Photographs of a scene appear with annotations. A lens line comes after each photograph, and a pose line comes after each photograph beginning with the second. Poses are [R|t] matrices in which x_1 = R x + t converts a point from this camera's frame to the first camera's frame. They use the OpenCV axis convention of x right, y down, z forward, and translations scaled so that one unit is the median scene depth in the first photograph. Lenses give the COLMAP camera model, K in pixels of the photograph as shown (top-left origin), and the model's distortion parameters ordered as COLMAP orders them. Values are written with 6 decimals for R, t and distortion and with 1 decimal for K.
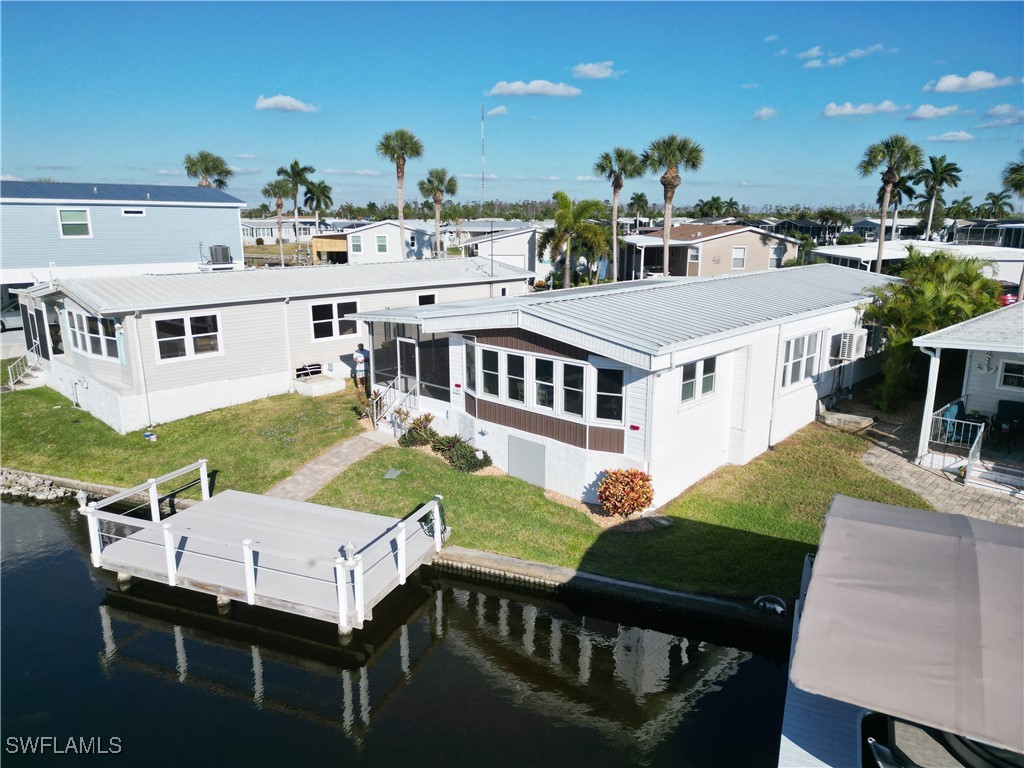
lens RADIAL K [[713.3, 0, 512.0], [0, 713.3, 384.0], [0, 0, 1]] dist [0.074330, -0.075377]
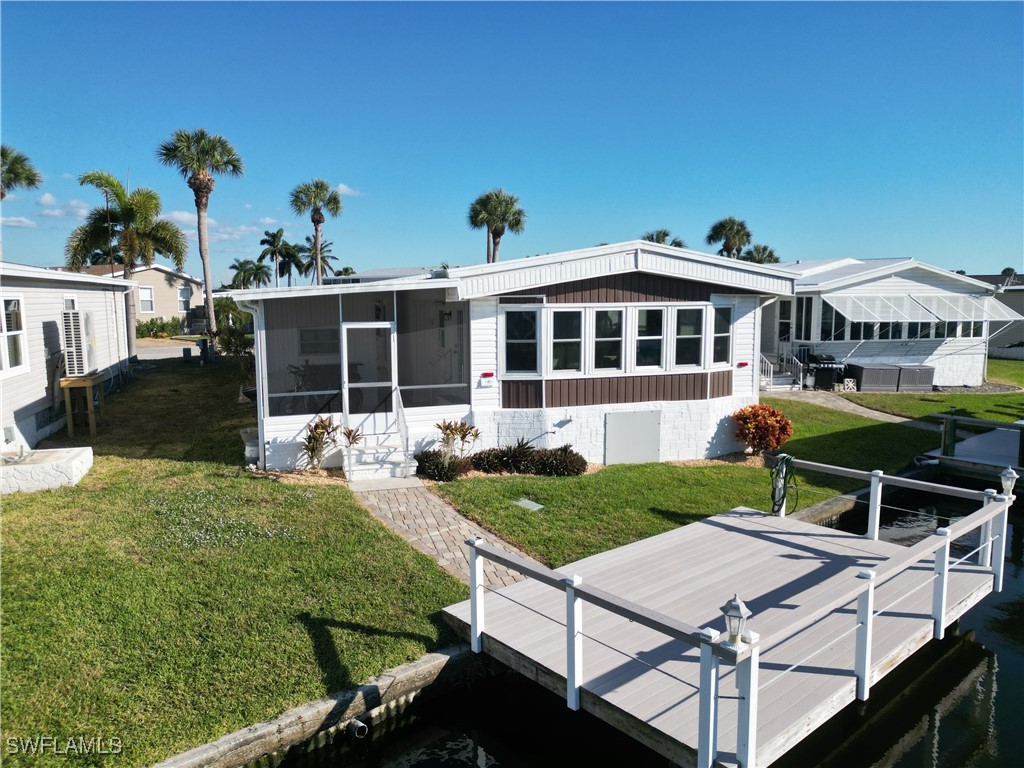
lens RADIAL K [[716.3, 0, 505.6], [0, 716.3, 383.4], [0, 0, 1]] dist [0.076199, -0.076445]
pose [[0.467339, -0.105732, 0.877733, -0.751583], [0.206991, 0.978313, 0.007637, 0.009304], [-0.859505, 0.178114, 0.479090, 0.702900]]
